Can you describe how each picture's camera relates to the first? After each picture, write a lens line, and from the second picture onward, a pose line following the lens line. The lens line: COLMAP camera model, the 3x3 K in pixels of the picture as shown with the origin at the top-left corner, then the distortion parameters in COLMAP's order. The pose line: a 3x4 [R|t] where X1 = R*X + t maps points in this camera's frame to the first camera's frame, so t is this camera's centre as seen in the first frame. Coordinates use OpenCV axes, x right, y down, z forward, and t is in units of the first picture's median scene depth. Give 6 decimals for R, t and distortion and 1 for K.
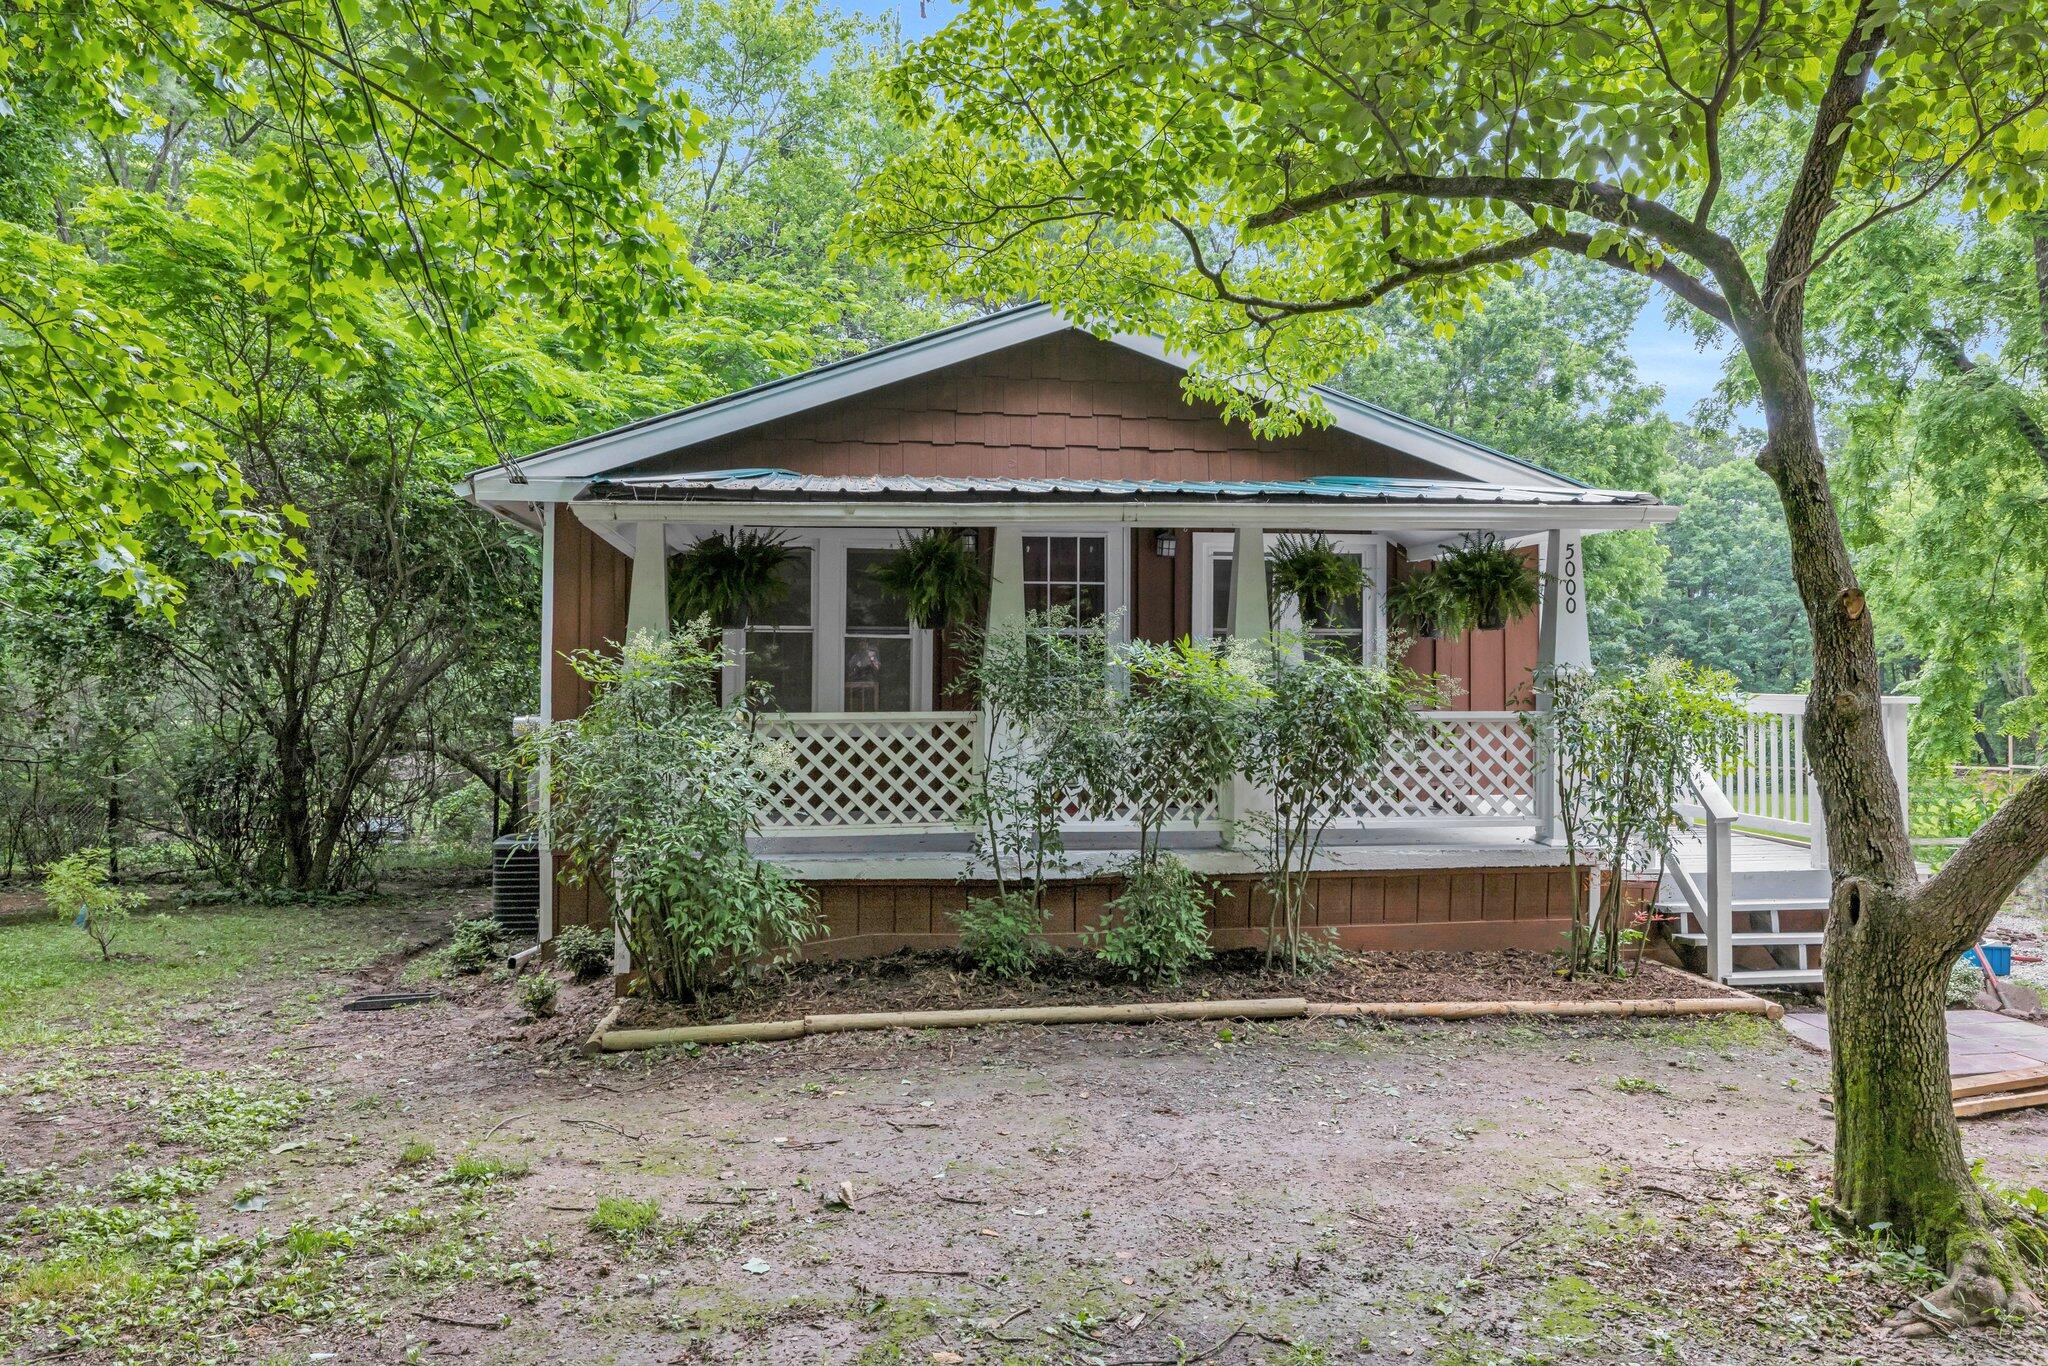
lens RADIAL K [[1463.6, 0, 1024.0], [0, 1463.6, 683.0], [0, 0, 1]] dist [0.010084, 0.001302]
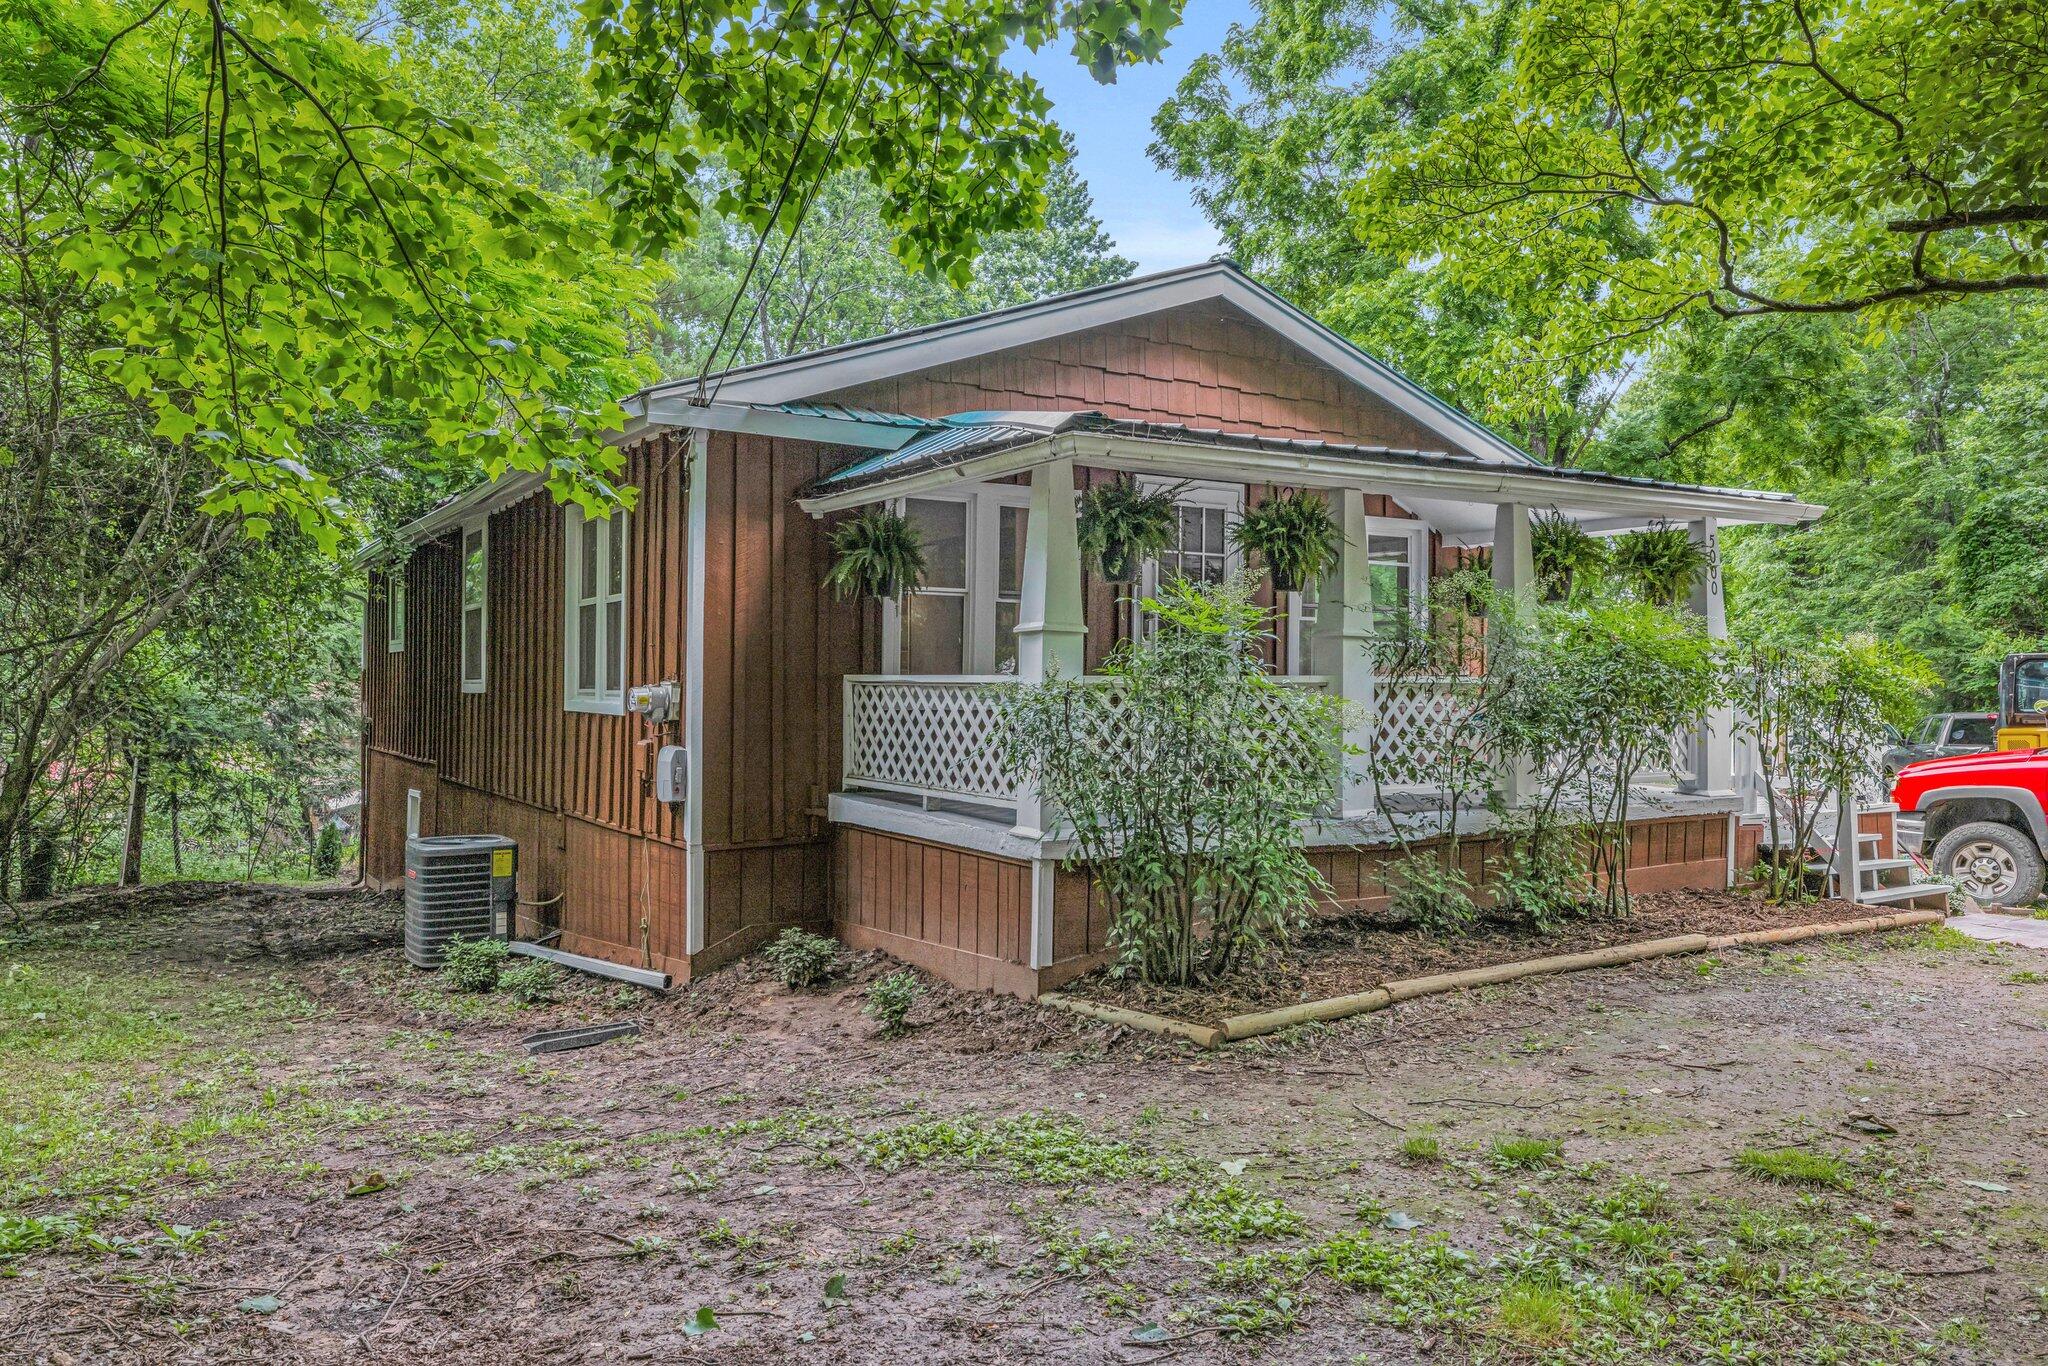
lens RADIAL K [[1486.0, 0, 1024.0], [0, 1486.0, 683.0], [0, 0, 1]] dist [-0.000592, 0.000875]
pose [[0.902140, 0.002806, 0.431435, -0.709688], [-0.003146, 0.999995, 0.000075, 0.027039], [-0.431432, -0.001425, 0.902144, 0.201923]]
